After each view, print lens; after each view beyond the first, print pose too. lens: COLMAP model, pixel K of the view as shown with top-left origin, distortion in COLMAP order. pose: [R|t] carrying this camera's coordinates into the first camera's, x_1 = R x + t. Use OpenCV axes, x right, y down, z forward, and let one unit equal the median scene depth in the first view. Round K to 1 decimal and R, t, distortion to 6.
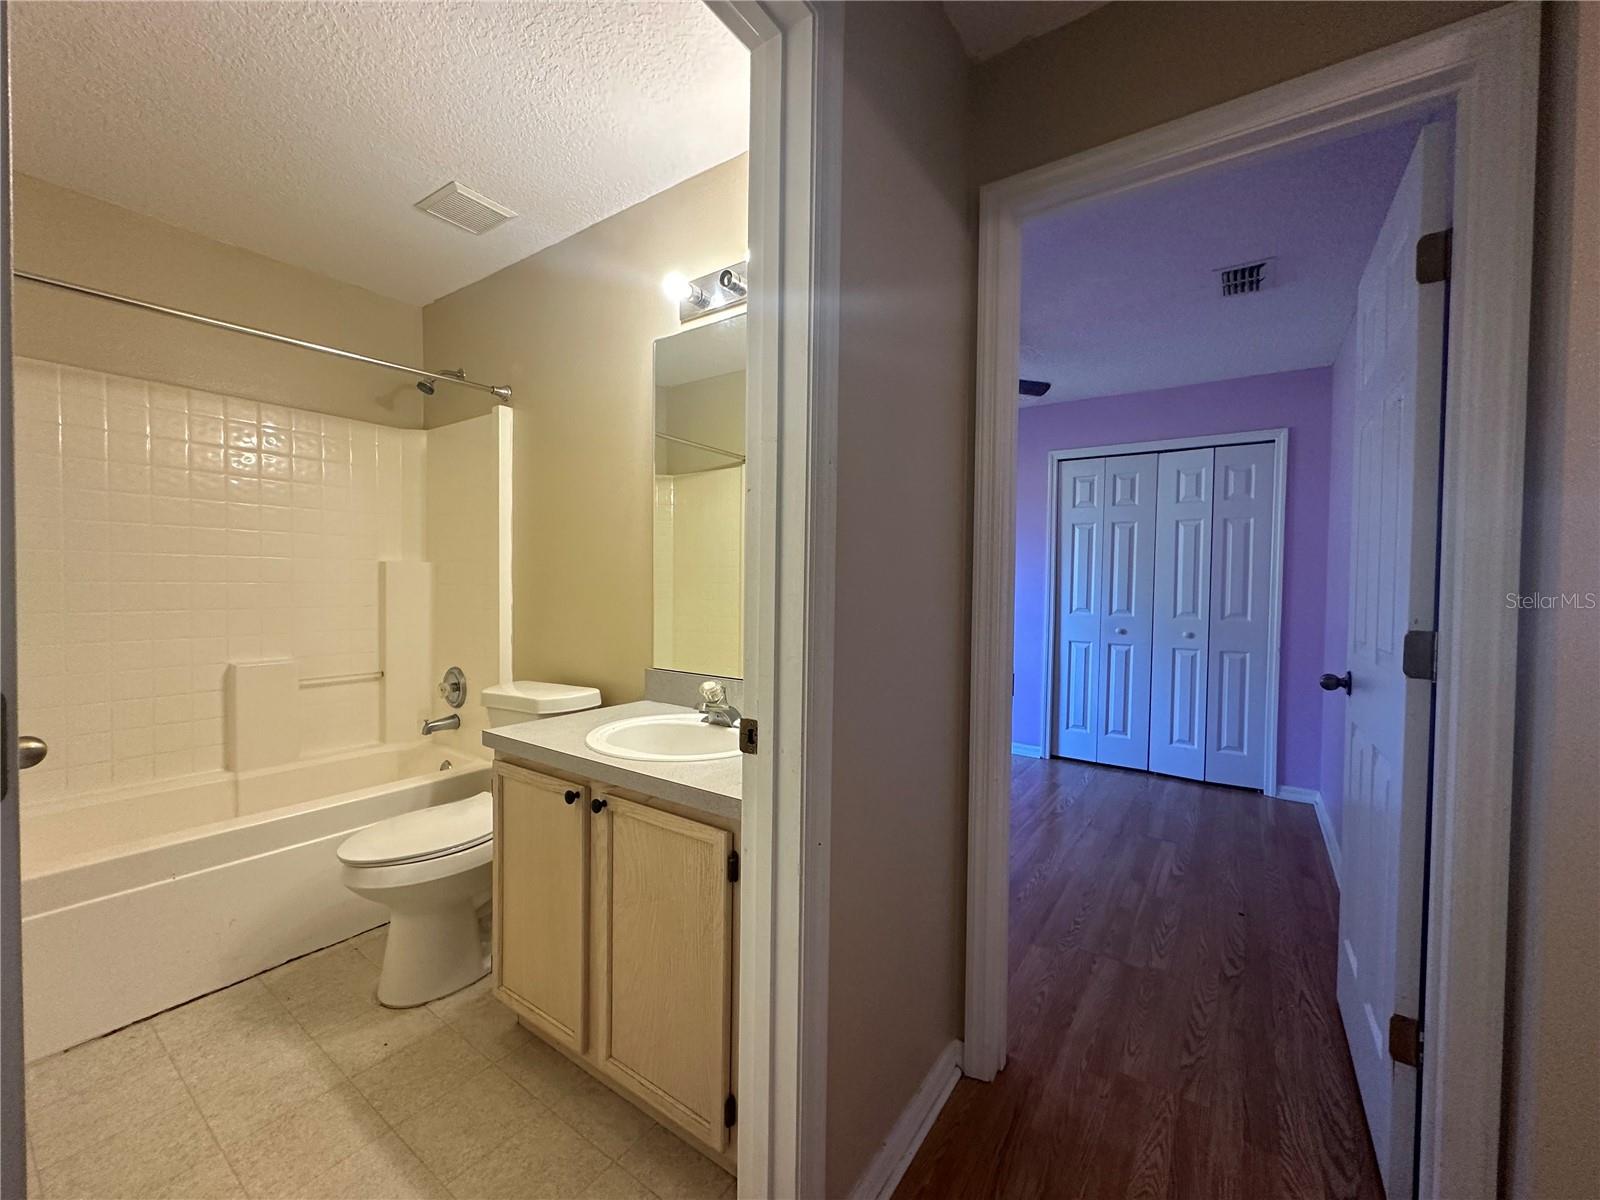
lens RADIAL K [[638.9, 0, 800.0], [0, 638.9, 600.0], [0, 0, 1]] dist [-0.004143, 0.000206]
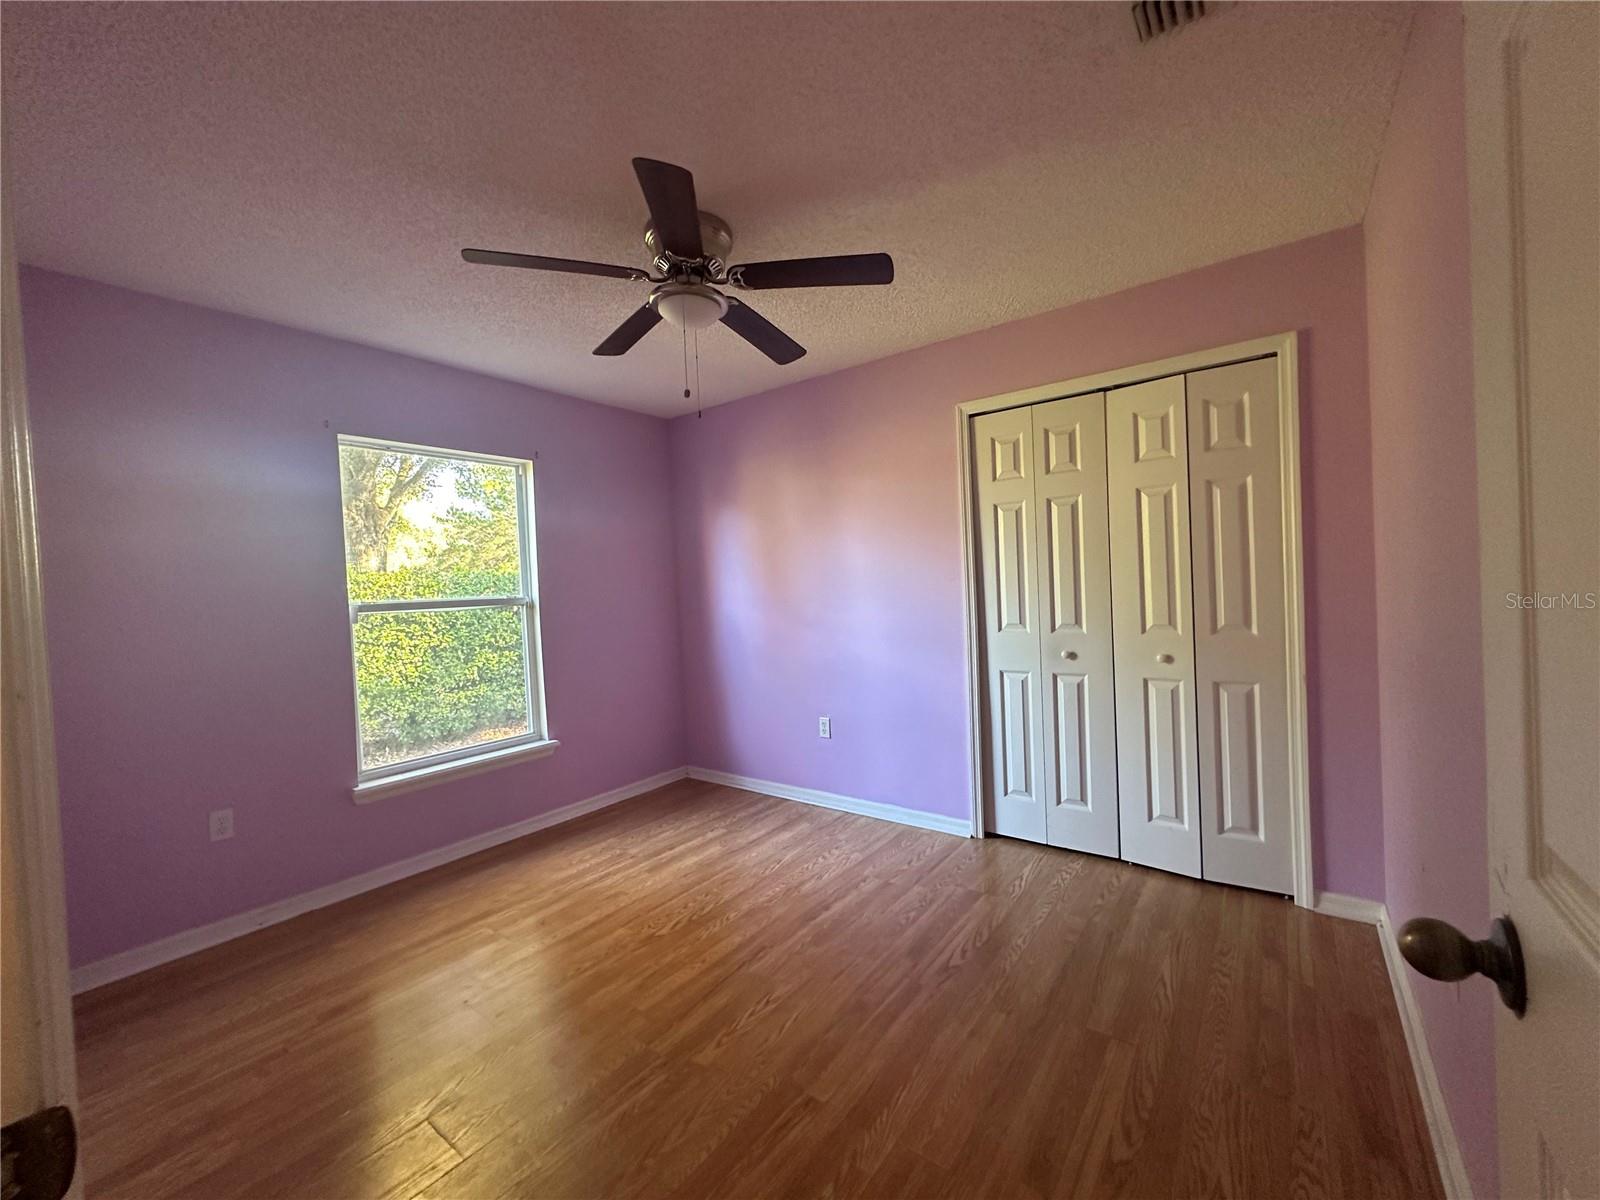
lens RADIAL K [[638.9, 0, 800.0], [0, 638.9, 600.0], [0, 0, 1]] dist [-0.004143, 0.000206]
pose [[0.997676, -0.057639, -0.036329, 0.260557], [0.057388, 0.998321, -0.007915, -0.023100], [0.036725, 0.005812, 0.999309, 0.324830]]
